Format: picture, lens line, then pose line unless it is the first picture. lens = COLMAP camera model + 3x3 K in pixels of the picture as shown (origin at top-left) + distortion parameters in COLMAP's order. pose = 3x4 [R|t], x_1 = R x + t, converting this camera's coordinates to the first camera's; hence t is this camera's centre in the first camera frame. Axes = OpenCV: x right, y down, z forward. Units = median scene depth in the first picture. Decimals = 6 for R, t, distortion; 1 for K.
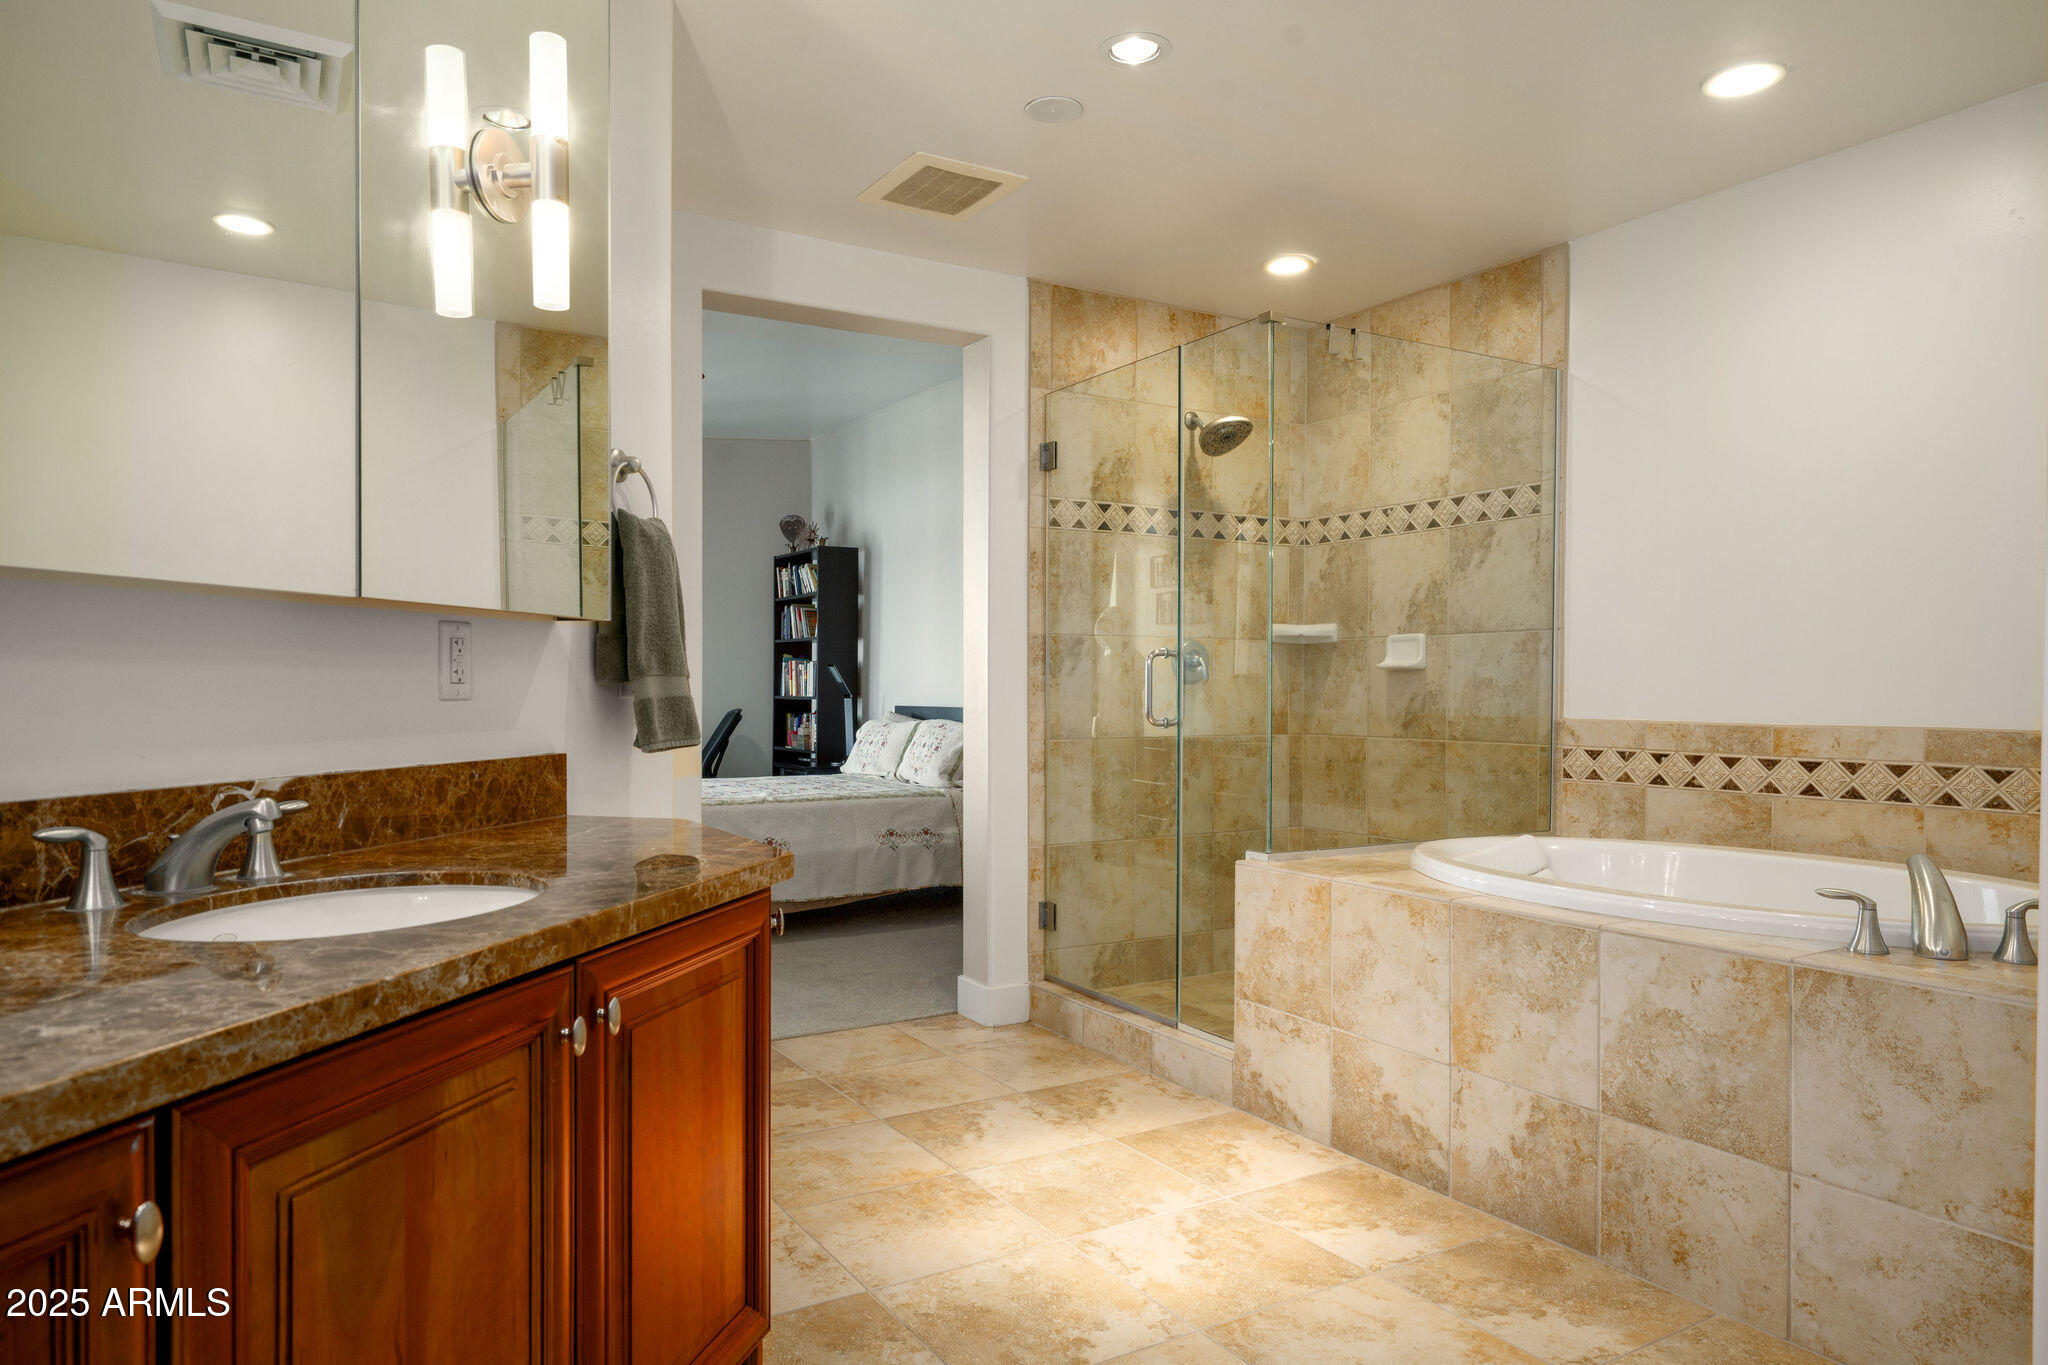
lens RADIAL K [[1313.0, 0, 1026.2], [0, 1313.0, 683.7], [0, 0, 1]] dist [0.000432, 0.000053]
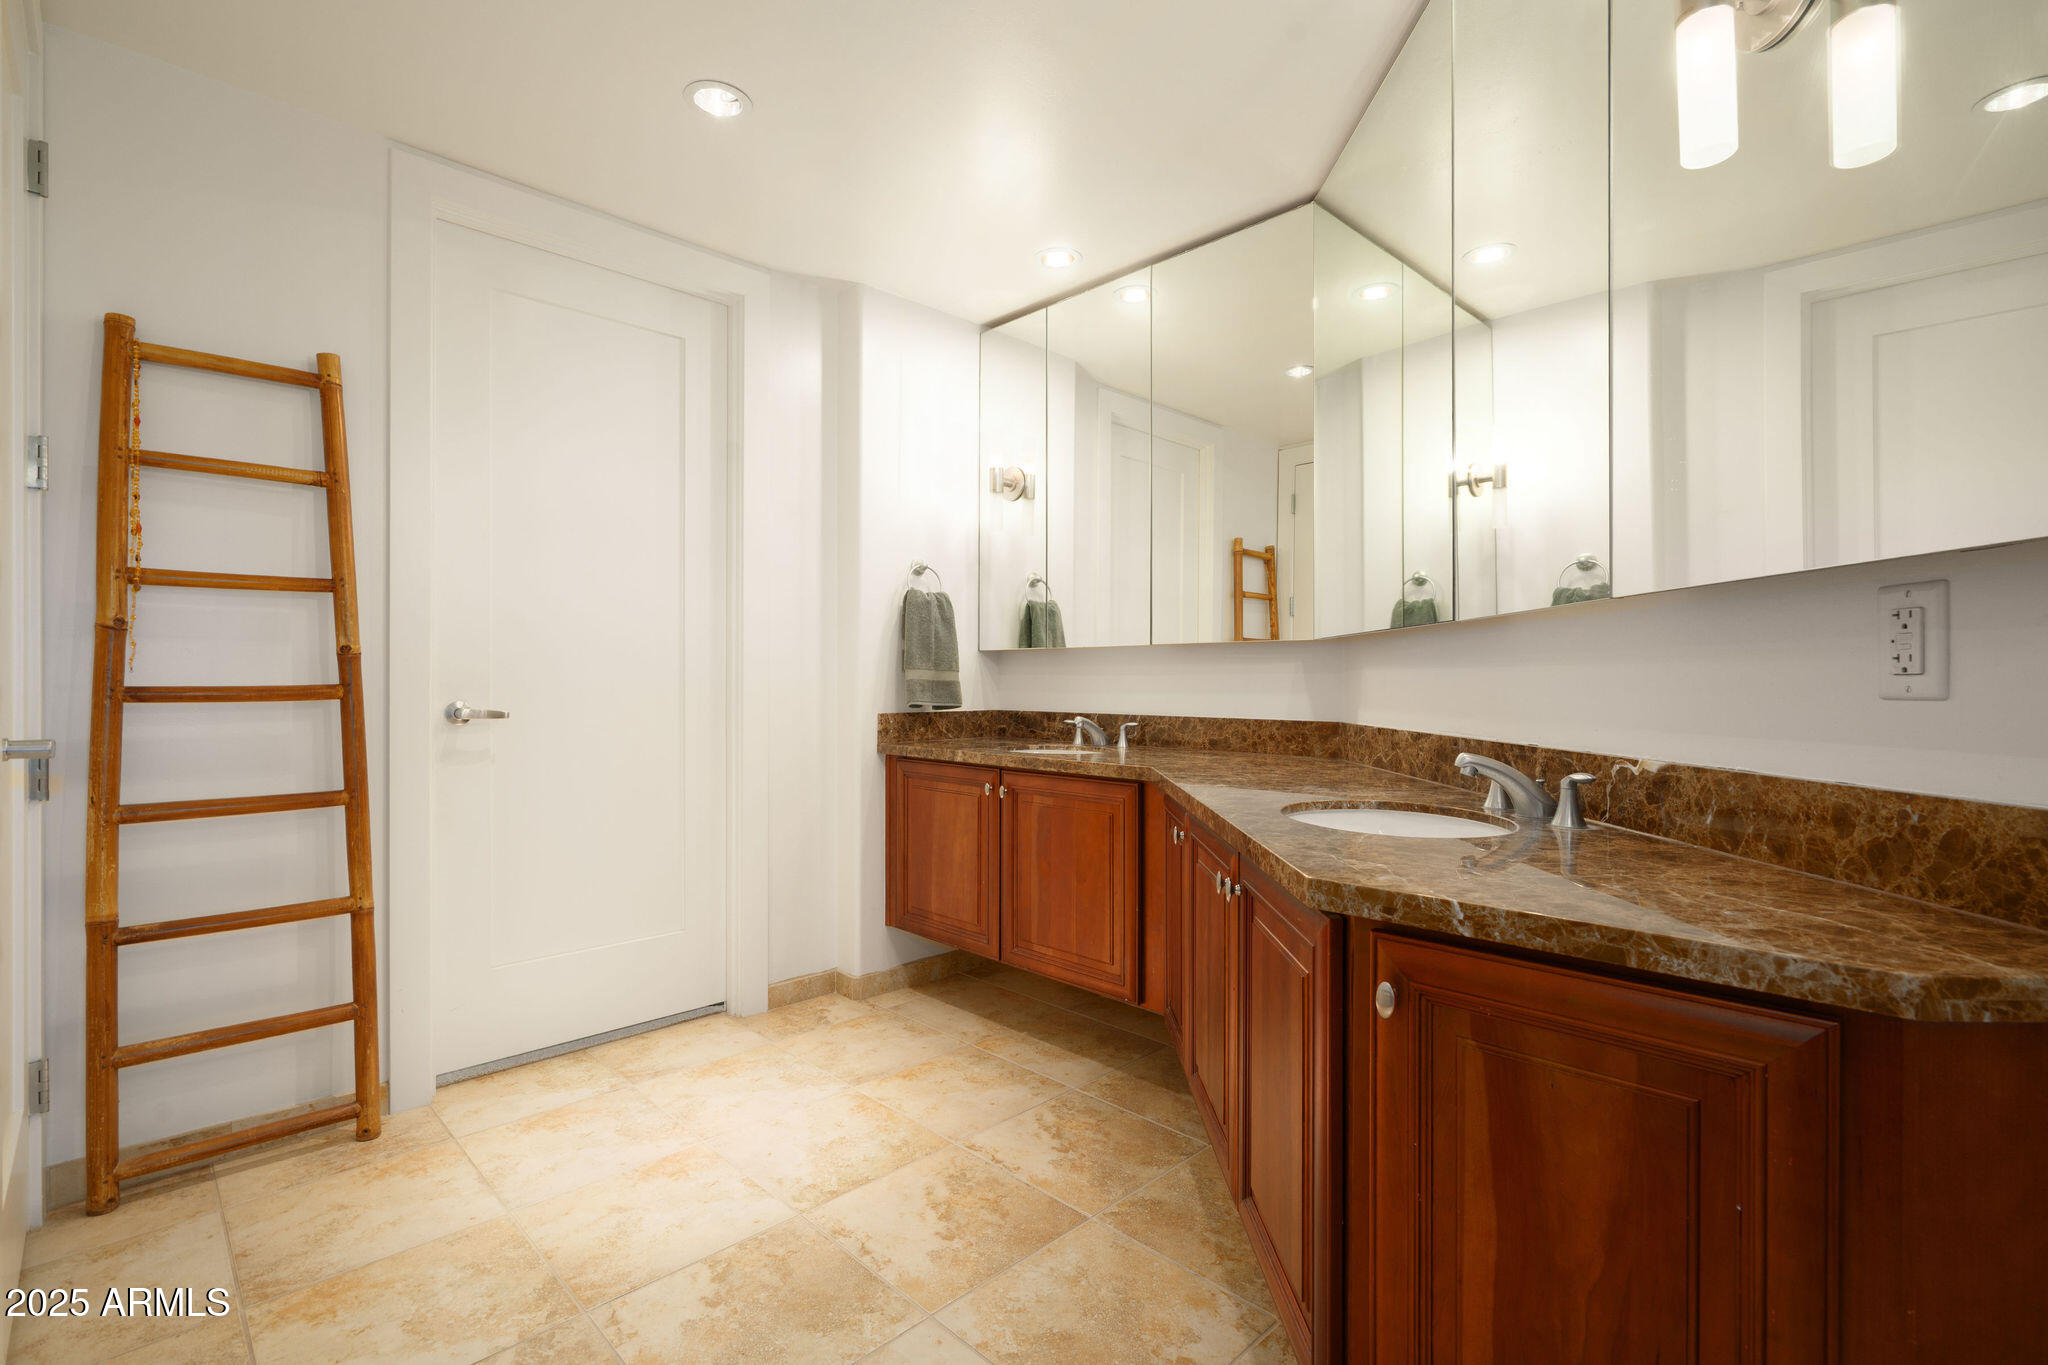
lens RADIAL K [[921.8, 0, 1022.1], [0, 921.8, 680.8], [0, 0, 1]] dist [-0.004735, -0.000156]
pose [[-0.967523, -0.008069, -0.252655, 0.138785], [-0.008589, 0.999963, 0.000958, 0.006501], [0.252638, 0.003097, -0.967556, 1.453970]]
